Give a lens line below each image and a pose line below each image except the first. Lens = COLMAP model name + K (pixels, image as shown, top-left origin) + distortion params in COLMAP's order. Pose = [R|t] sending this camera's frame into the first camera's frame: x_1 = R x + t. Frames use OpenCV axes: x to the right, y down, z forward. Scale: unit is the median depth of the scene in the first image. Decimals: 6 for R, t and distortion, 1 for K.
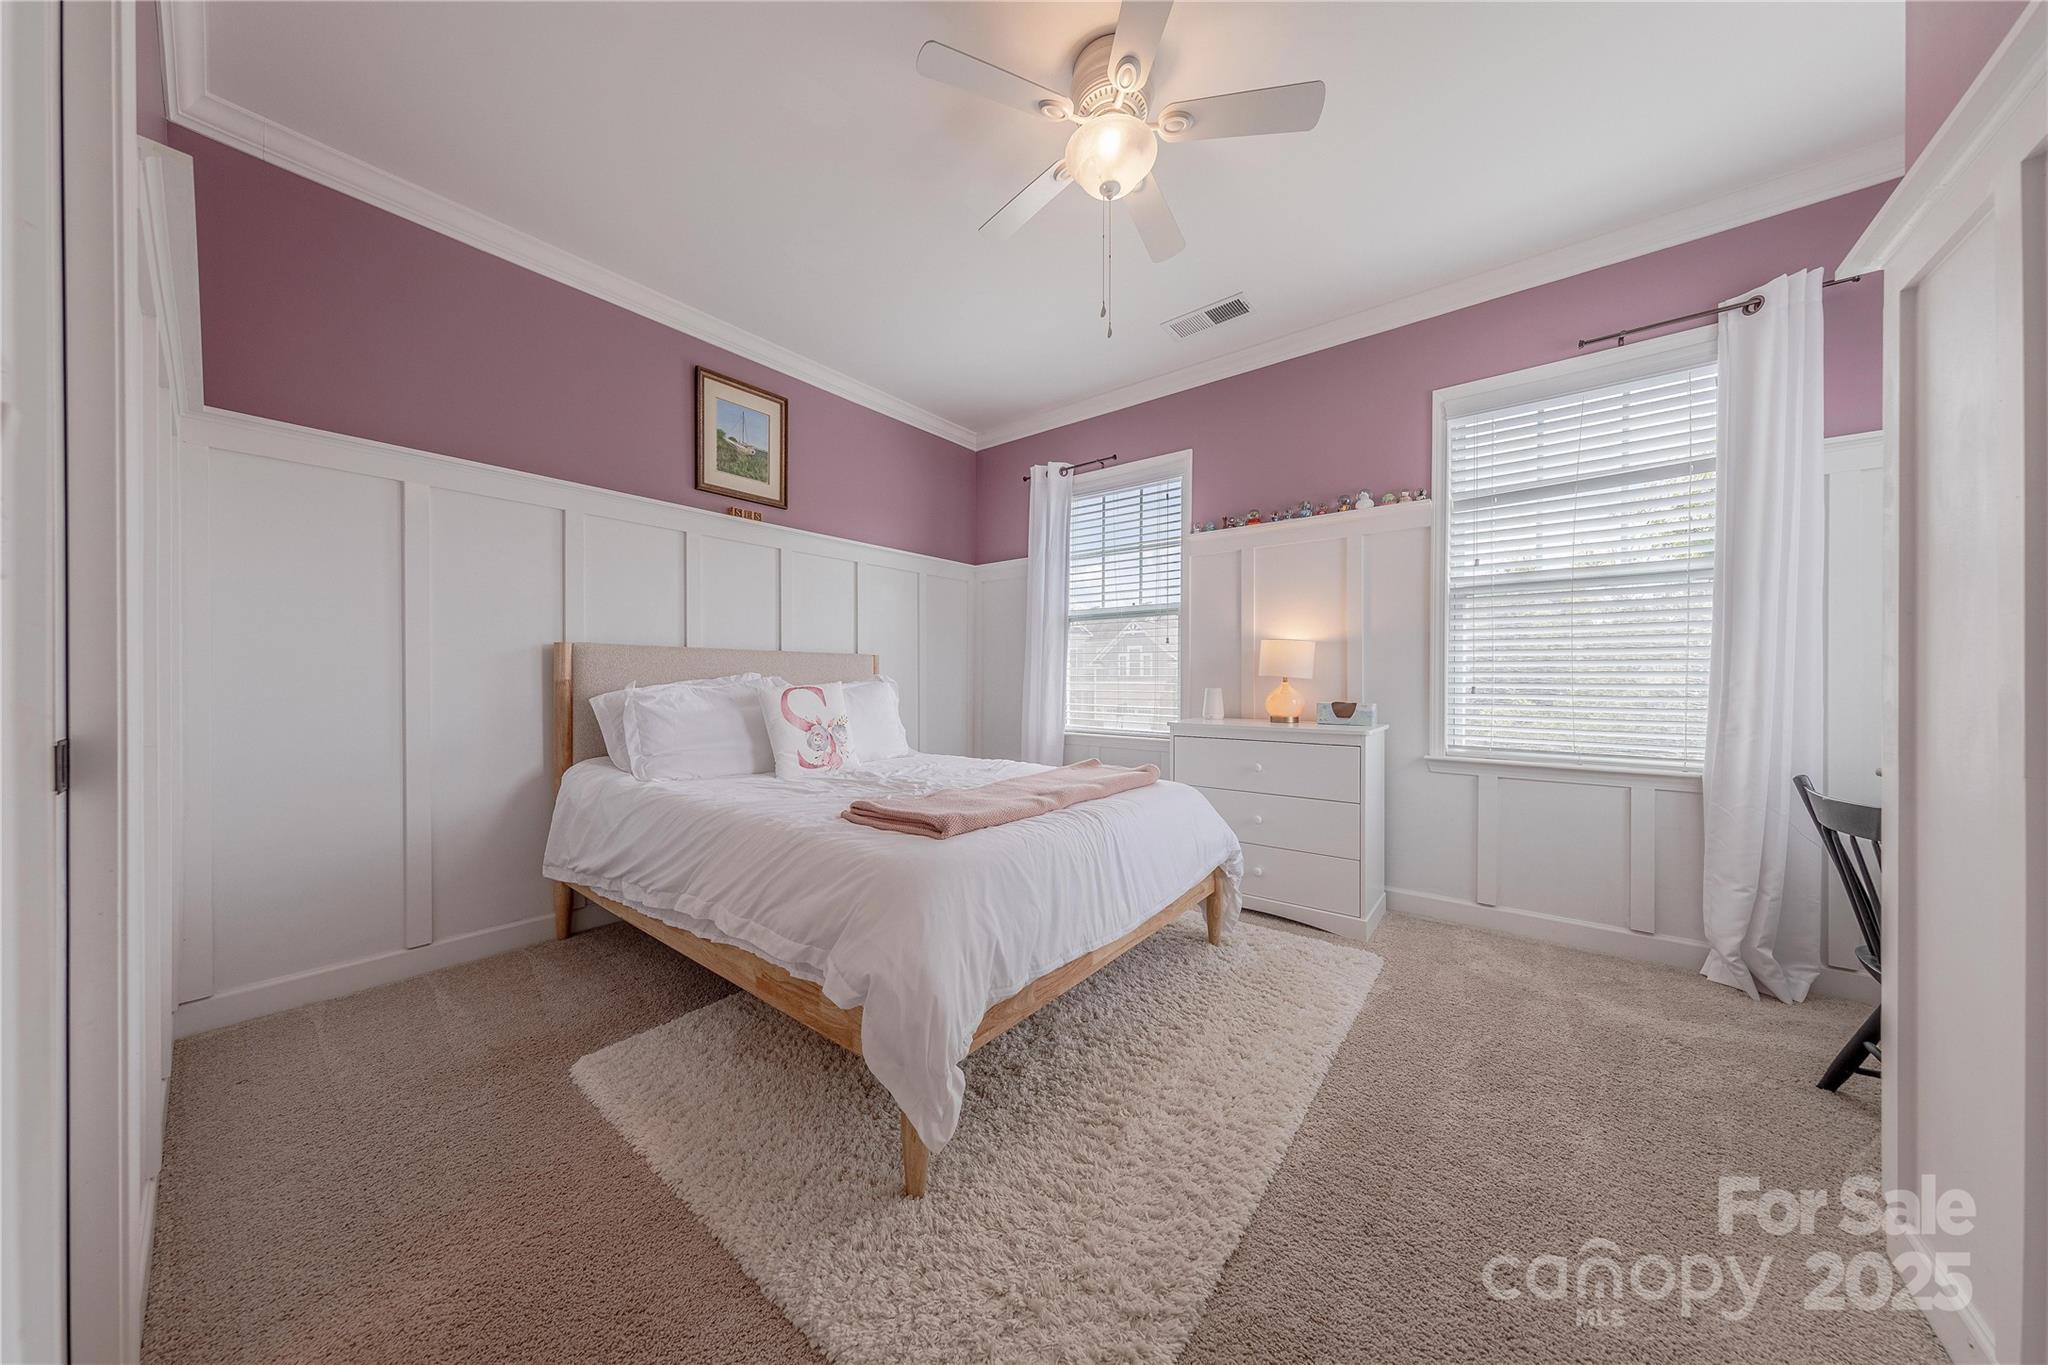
lens RADIAL K [[647.3, 0, 1020.4], [0, 647.3, 682.3], [0, 0, 1]] dist [0.006521, 0.000040]
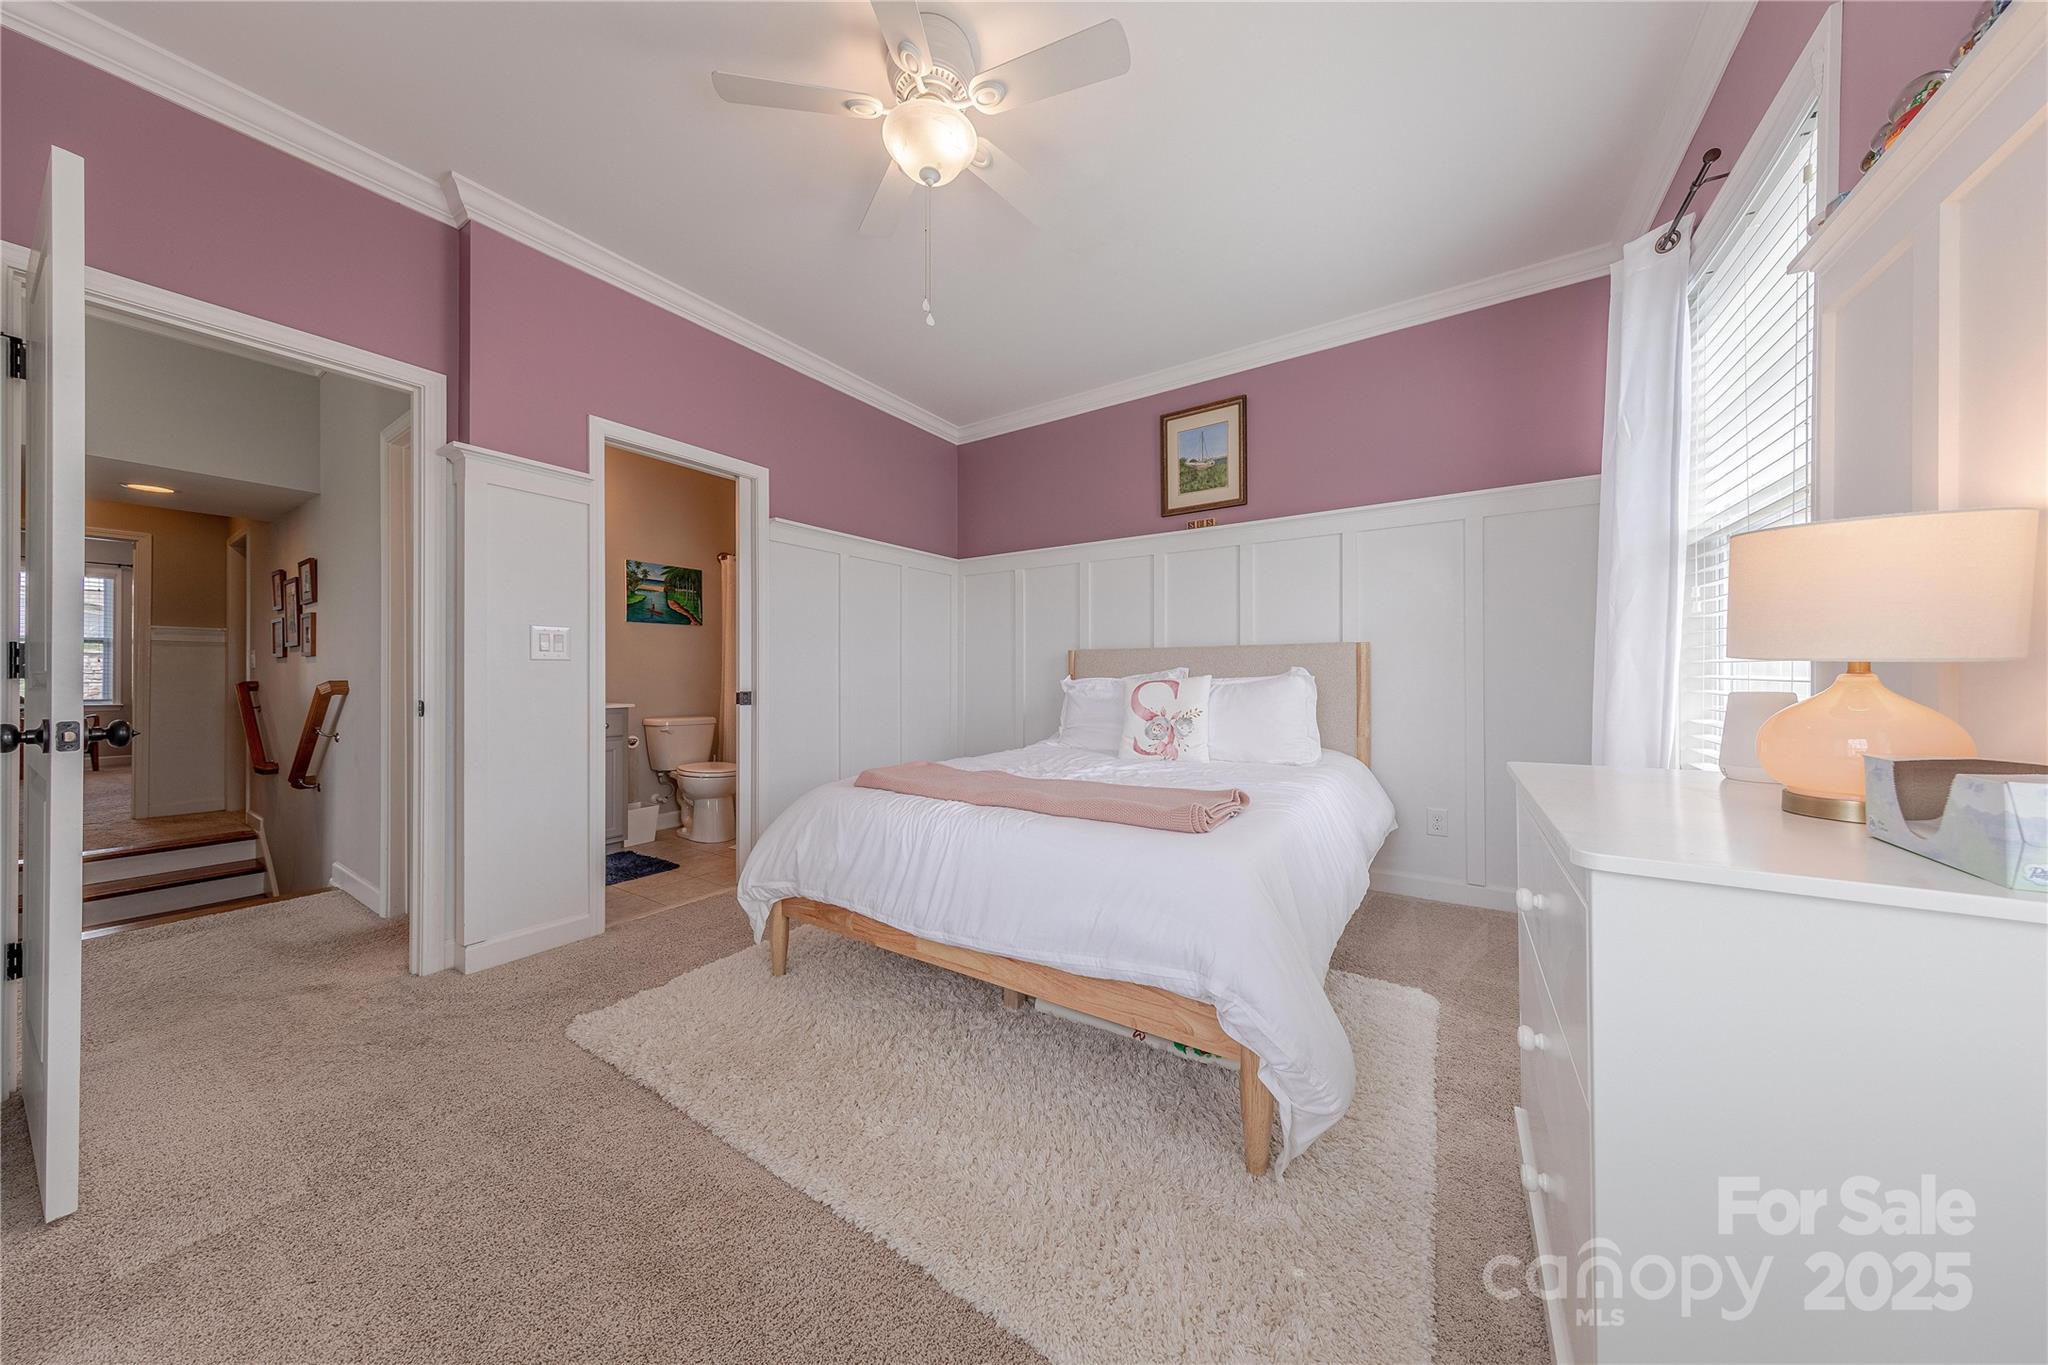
lens RADIAL K [[647.3, 0, 1020.4], [0, 647.3, 682.3], [0, 0, 1]] dist [0.006521, 0.000040]
pose [[0.097139, 0.005009, -0.995258, 0.658721], [-0.006009, 0.999972, 0.004446, 0.006368], [0.995253, 0.005549, 0.097166, 0.603922]]
